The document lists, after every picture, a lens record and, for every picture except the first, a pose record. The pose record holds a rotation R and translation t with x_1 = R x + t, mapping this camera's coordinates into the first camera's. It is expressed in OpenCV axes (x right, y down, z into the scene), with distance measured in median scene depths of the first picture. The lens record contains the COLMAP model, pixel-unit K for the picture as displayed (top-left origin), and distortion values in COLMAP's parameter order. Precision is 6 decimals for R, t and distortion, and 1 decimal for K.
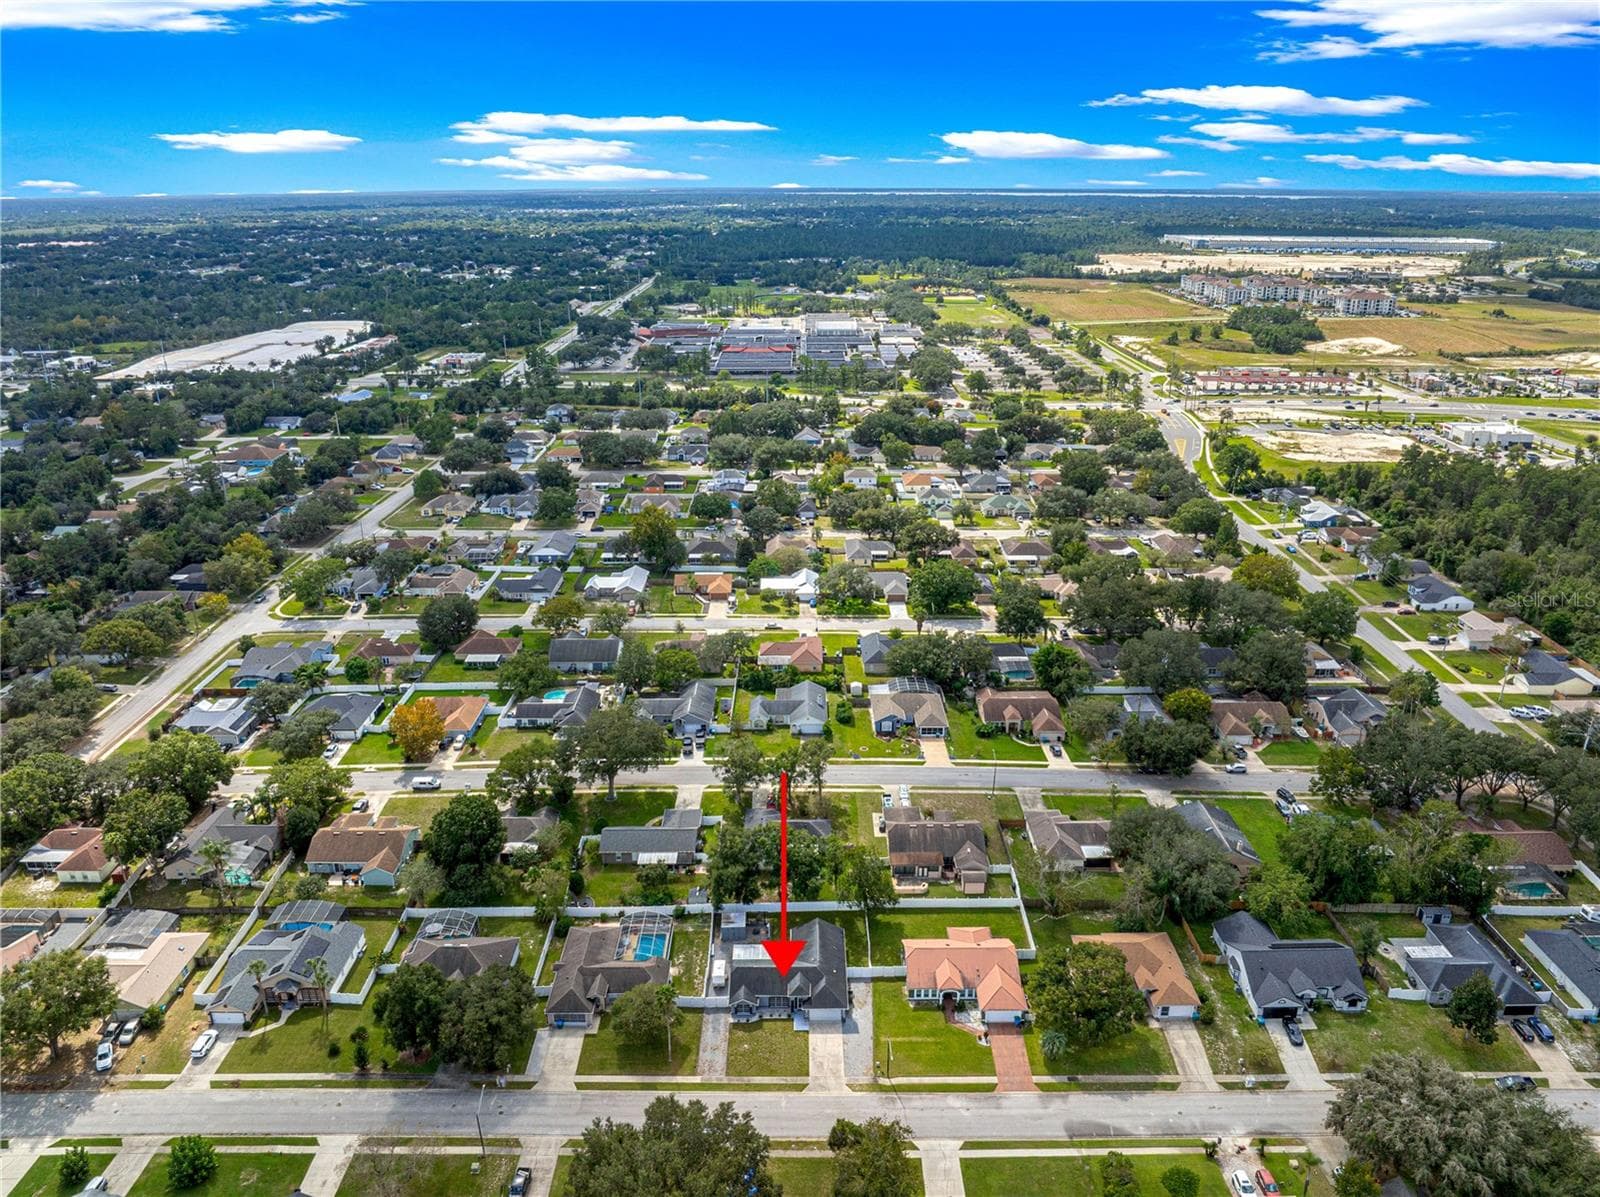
lens RADIAL K [[1115.2, 0, 800.0], [0, 1115.2, 598.5], [0, 0, 1]] dist [-0.033618, 0.003548]
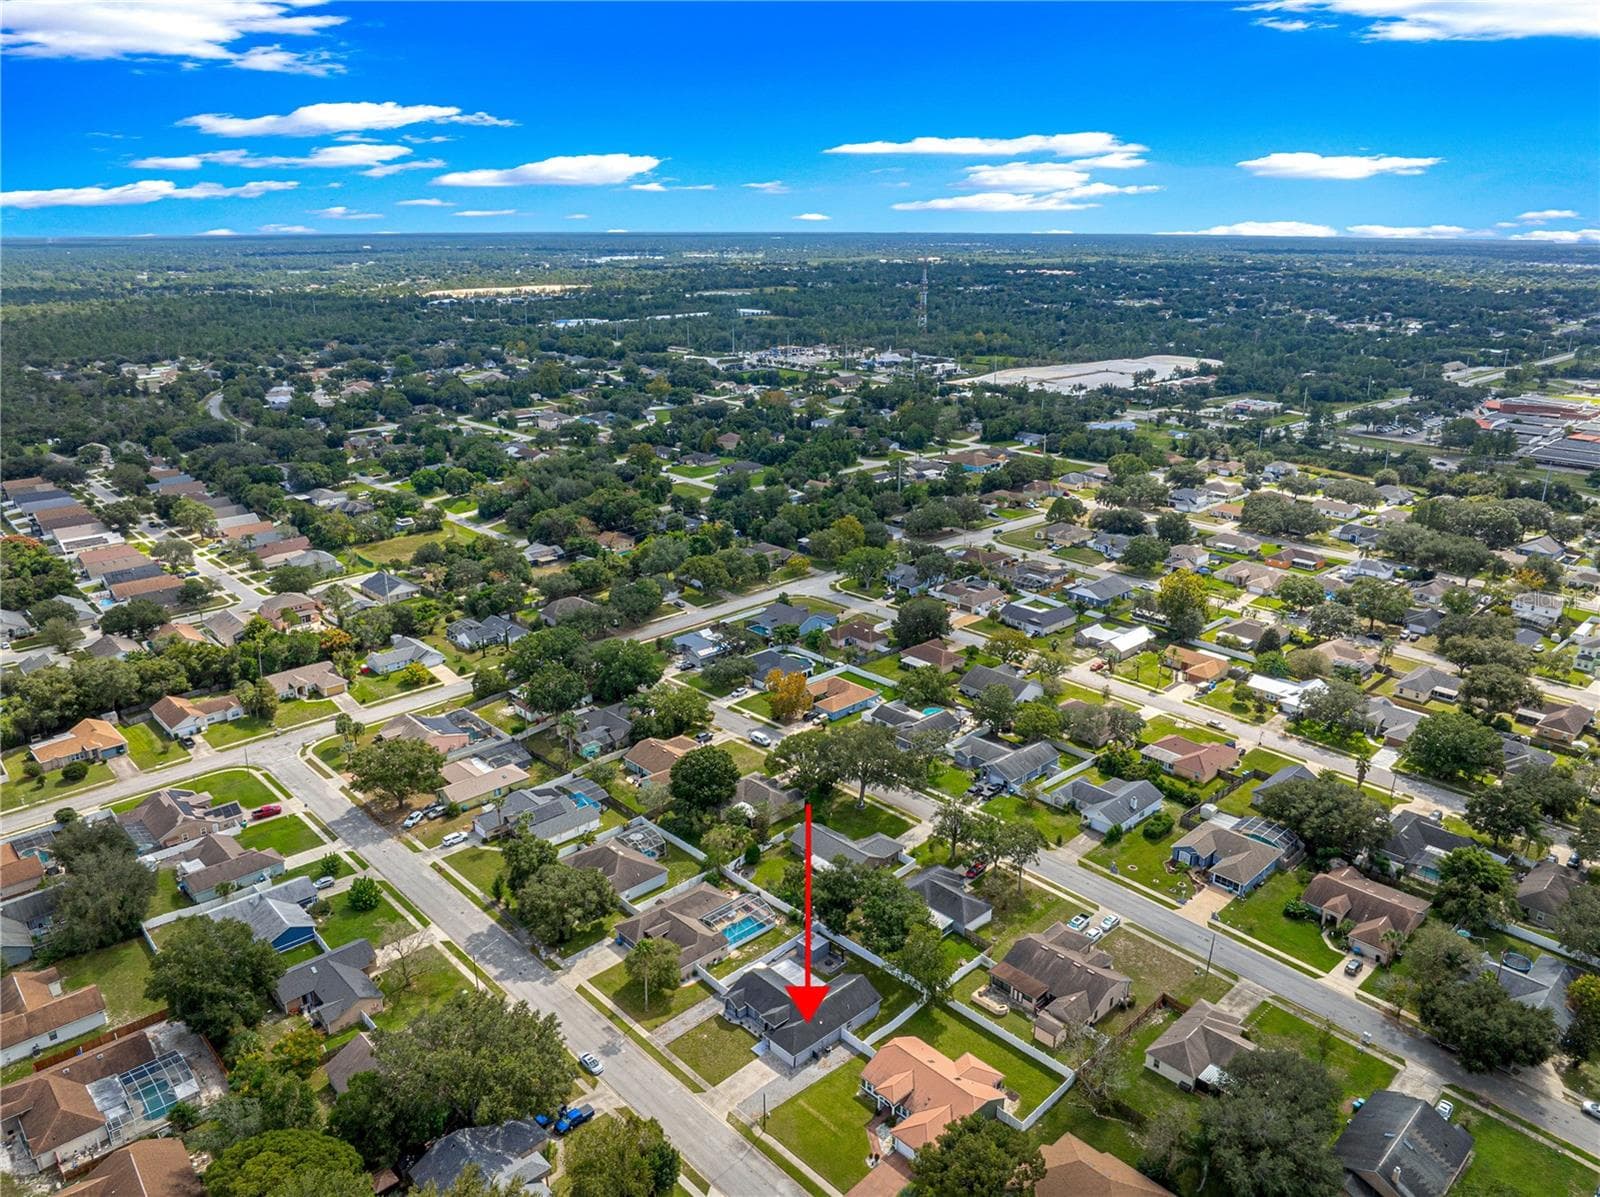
lens RADIAL K [[1115.2, 0, 800.0], [0, 1115.2, 598.5], [0, 0, 1]] dist [-0.033618, 0.003548]
pose [[0.693310, 0.235917, -0.680929, 0.351816], [-0.259437, 0.963251, 0.069577, -0.051273], [0.672320, 0.128420, 0.729037, 0.134519]]
